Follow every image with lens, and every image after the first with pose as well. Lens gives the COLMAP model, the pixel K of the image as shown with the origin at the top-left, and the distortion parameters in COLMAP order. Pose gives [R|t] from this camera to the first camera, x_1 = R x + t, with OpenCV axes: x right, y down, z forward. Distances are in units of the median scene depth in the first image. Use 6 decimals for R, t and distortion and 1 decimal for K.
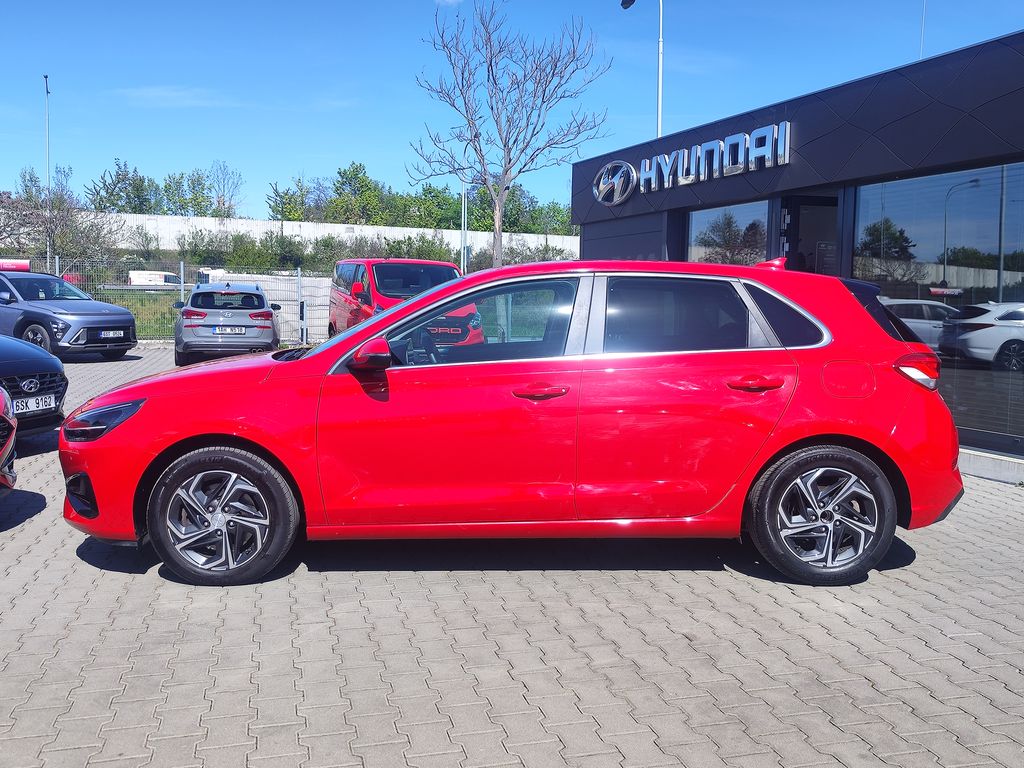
lens RADIAL K [[992.7, 0, 512.0], [0, 992.7, 384.0], [0, 0, 1]] dist [0.042182, -0.003740]
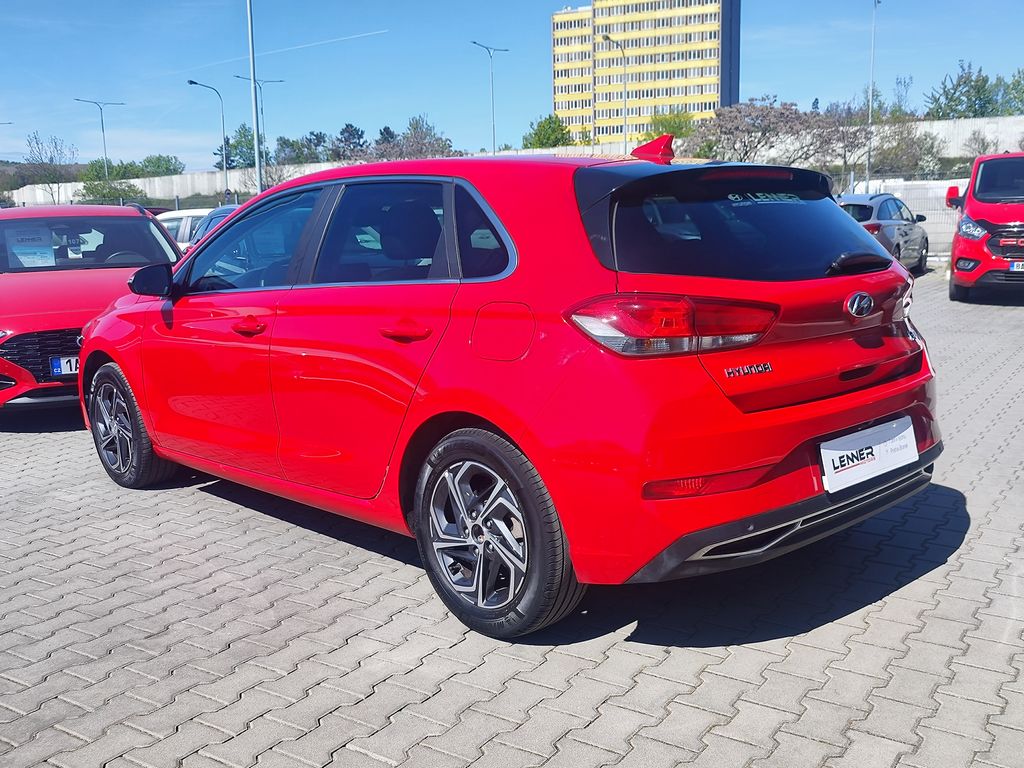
lens RADIAL K [[992.7, 0, 512.0], [0, 992.7, 384.0], [0, 0, 1]] dist [0.042182, -0.003740]
pose [[0.654197, 0.087011, -0.751303, 0.824472], [-0.022561, 0.995163, 0.095608, -0.031886], [0.755988, -0.045597, 0.652996, 0.585124]]
